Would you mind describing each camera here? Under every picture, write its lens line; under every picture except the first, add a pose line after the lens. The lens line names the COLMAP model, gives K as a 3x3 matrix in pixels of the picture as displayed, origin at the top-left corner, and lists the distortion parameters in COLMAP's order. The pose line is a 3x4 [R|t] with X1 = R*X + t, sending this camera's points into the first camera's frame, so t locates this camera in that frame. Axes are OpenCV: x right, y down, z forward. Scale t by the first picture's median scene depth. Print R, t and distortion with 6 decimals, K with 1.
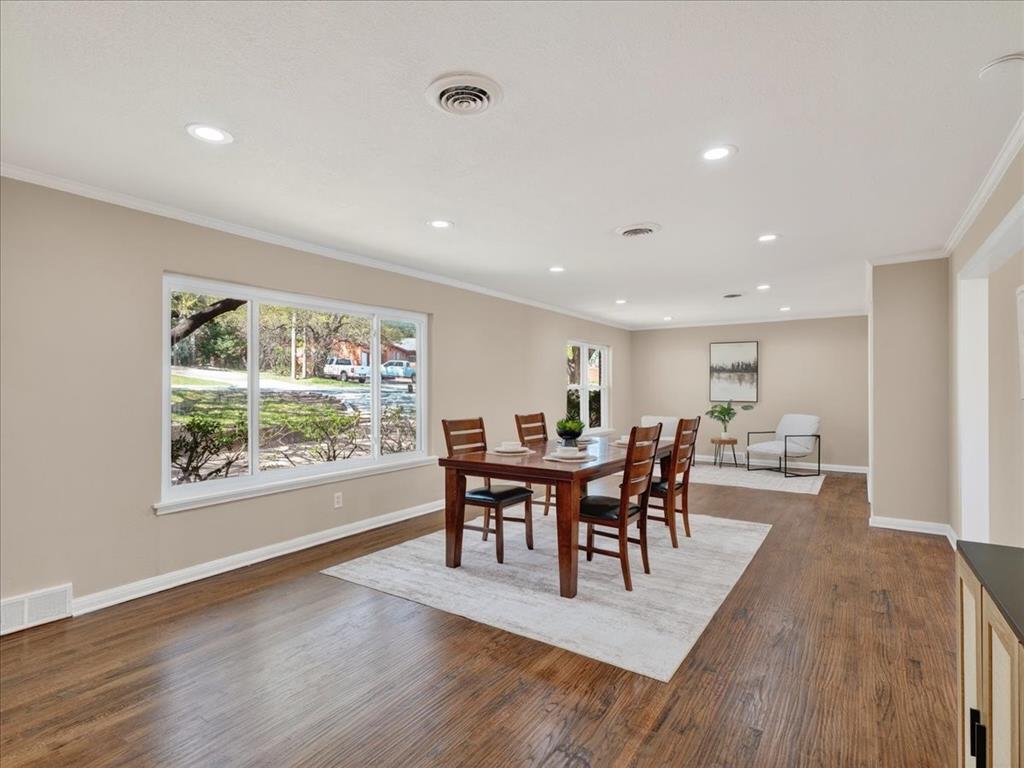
lens RADIAL K [[512.5, 0, 509.7], [0, 512.5, 384.5], [0, 0, 1]] dist [-0.006437, 0.002161]
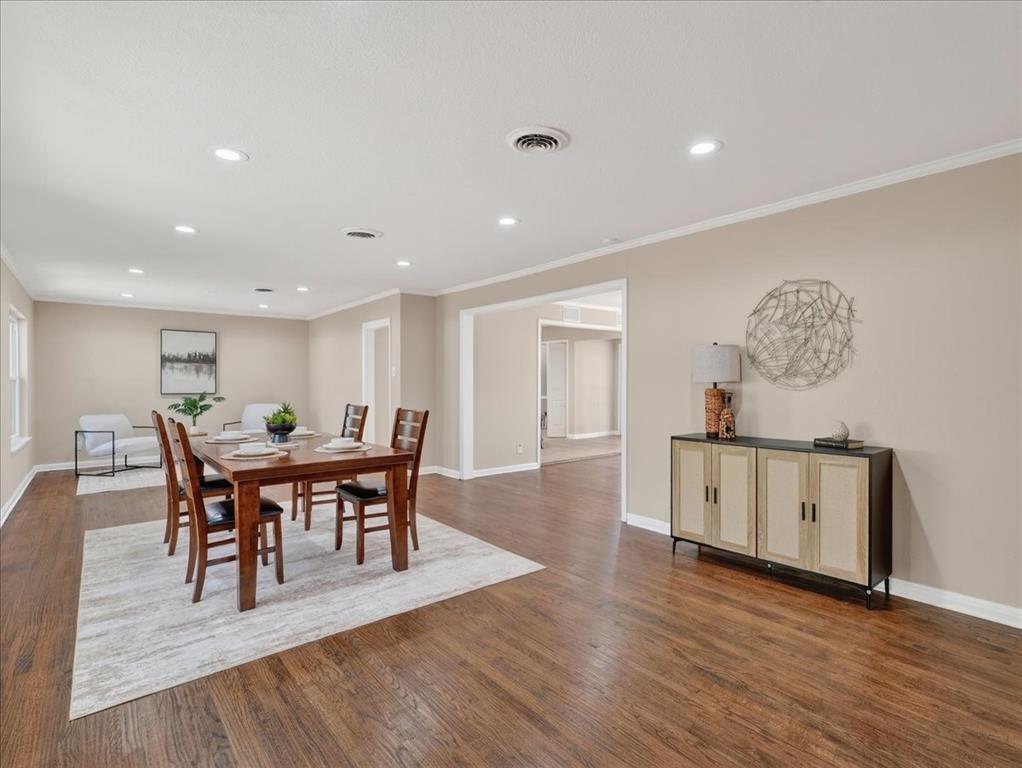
lens RADIAL K [[515.5, 0, 511.0], [0, 515.5, 384.0], [0, 0, 1]] dist [-0.004757, 0.001075]
pose [[0.283581, -0.004924, 0.958936, -0.673794], [-0.007813, 0.999942, 0.007445, 0.007874], [-0.958917, -0.009604, 0.283526, 0.366973]]
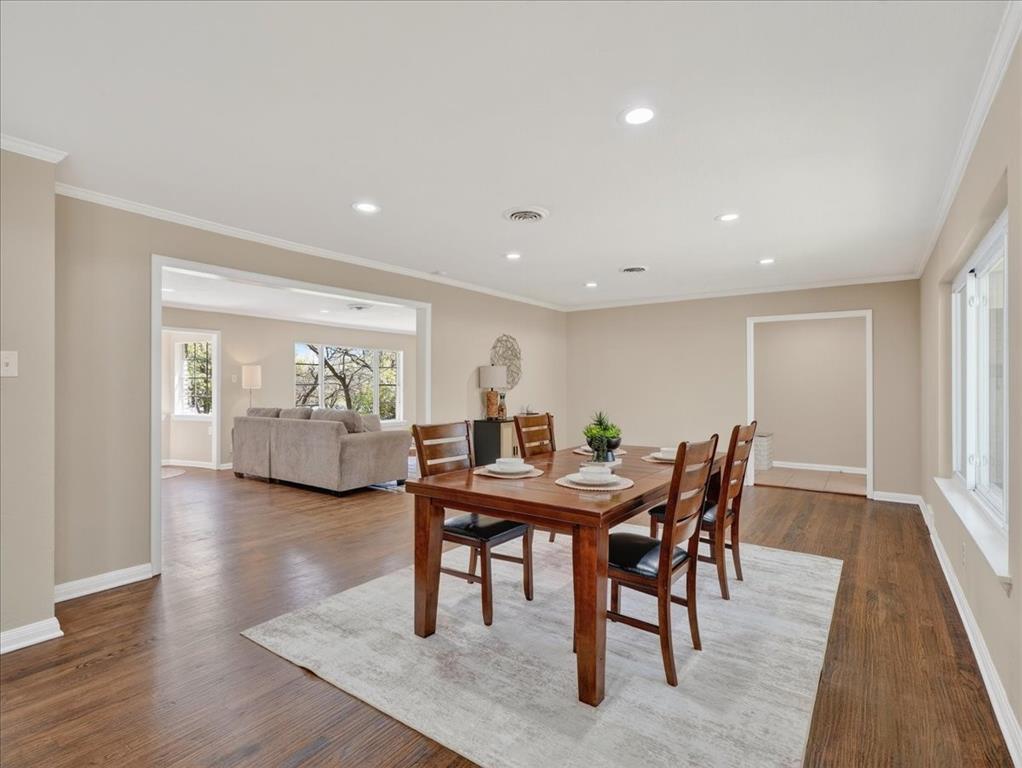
lens RADIAL K [[511.5, 0, 508.7], [0, 511.5, 384.5], [0, 0, 1]] dist [-0.006437, 0.002161]
pose [[-0.999769, 0.004762, 0.020981, 0.249837], [0.004547, 0.999937, -0.010307, 0.016187], [-0.021029, -0.010209, -0.999727, 1.830247]]
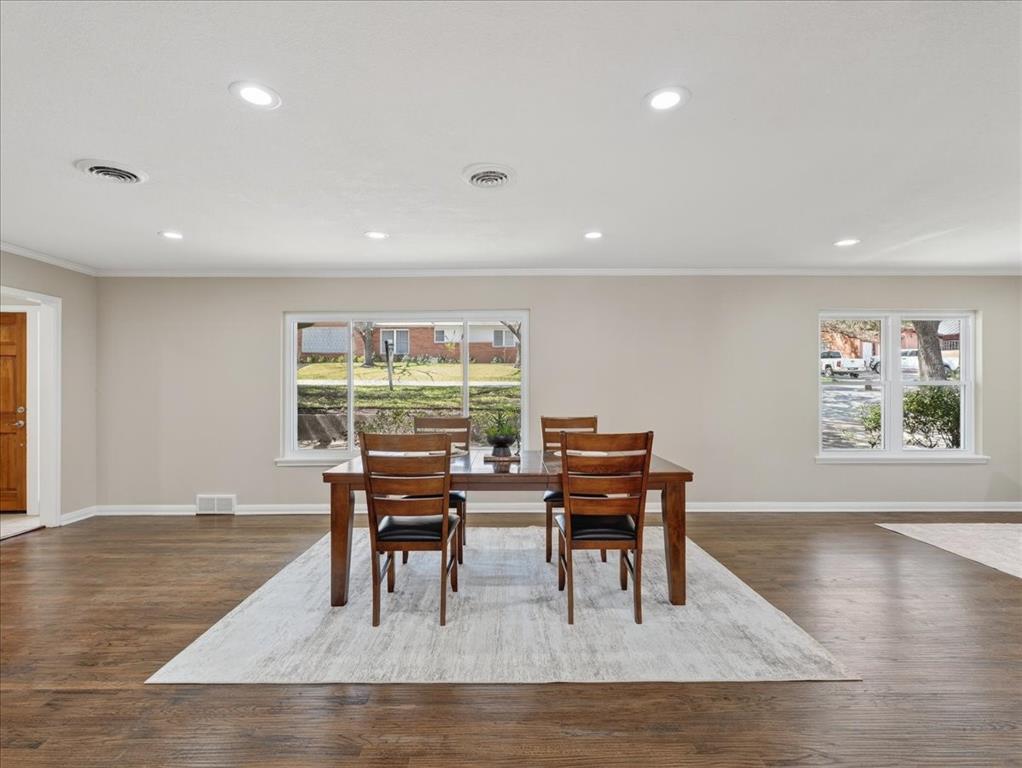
lens RADIAL K [[511.5, 0, 508.7], [0, 511.5, 384.5], [0, 0, 1]] dist [-0.006437, 0.002161]
pose [[0.571706, -0.003683, -0.820450, 0.841029], [0.008780, 0.999960, 0.001630, 0.004700], [0.820411, -0.008136, 0.571716, 0.561690]]
